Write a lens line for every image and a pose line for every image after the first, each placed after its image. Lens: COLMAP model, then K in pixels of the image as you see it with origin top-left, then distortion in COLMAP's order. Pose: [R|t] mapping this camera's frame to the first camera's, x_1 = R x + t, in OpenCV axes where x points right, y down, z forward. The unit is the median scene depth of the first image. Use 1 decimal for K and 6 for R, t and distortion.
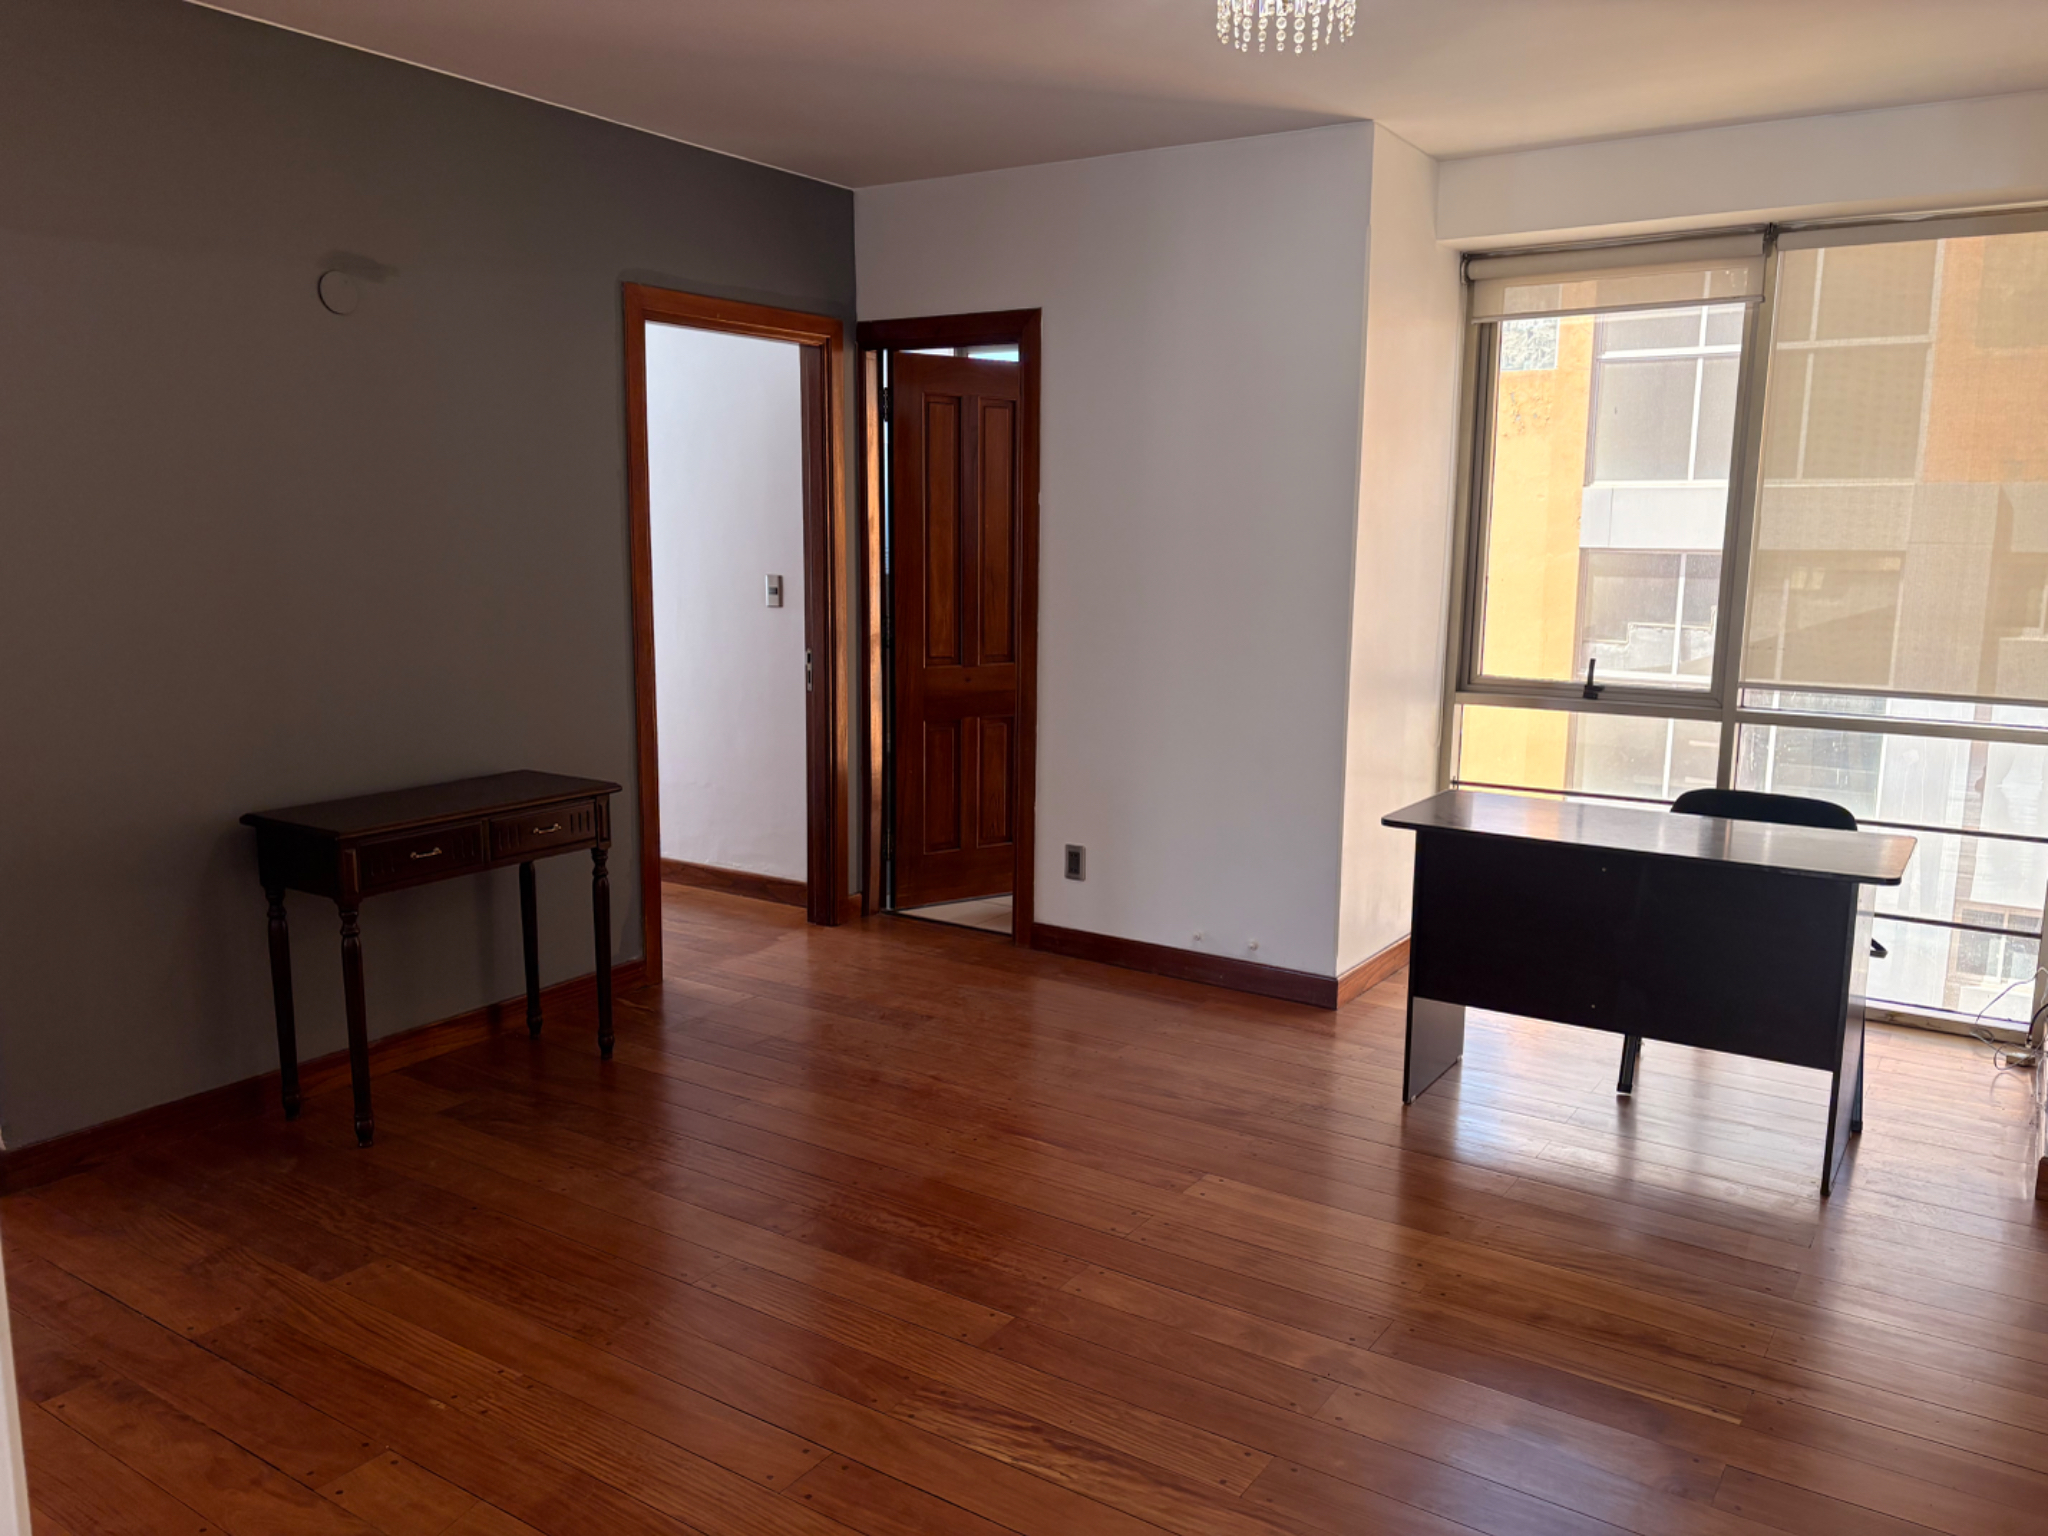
lens RADIAL K [[1565.9, 0, 1019.0], [0, 1565.9, 756.9], [0, 0, 1]] dist [0.060113, -0.000541]
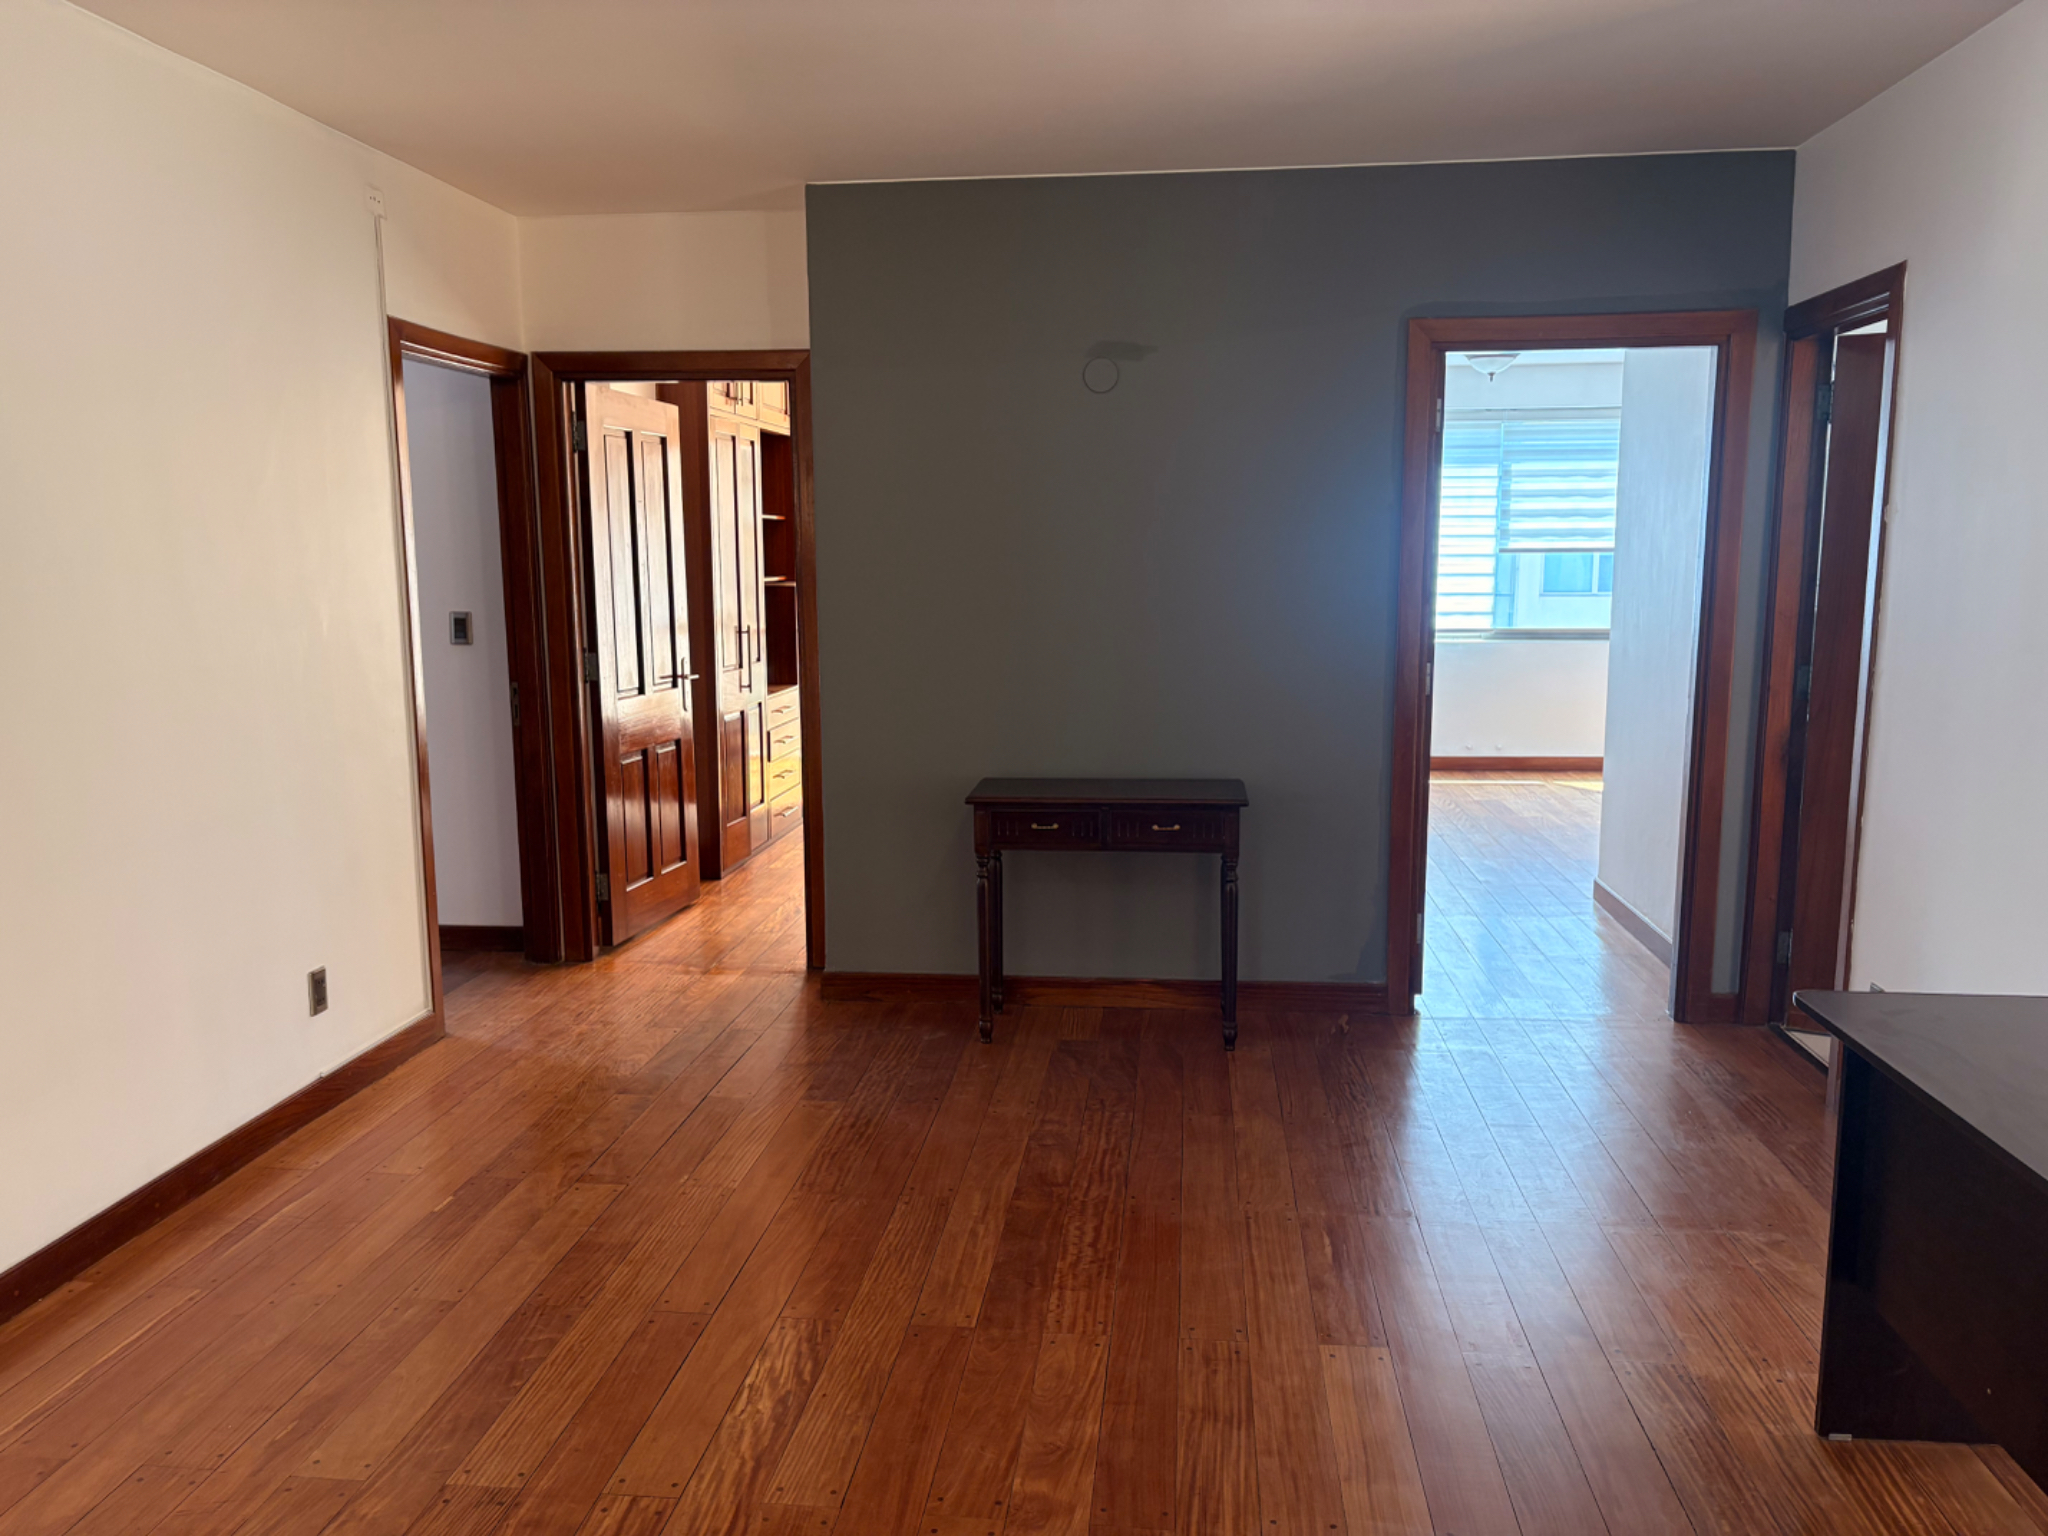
lens RADIAL K [[1565.9, 0, 1023.4], [0, 1565.9, 781.8], [0, 0, 1]] dist [0.060113, -0.000541]
pose [[0.471515, 0.127374, -0.872611, 0.639059], [-0.126762, 0.989027, 0.075871, -0.060441], [0.872700, 0.074840, 0.482488, 0.366118]]
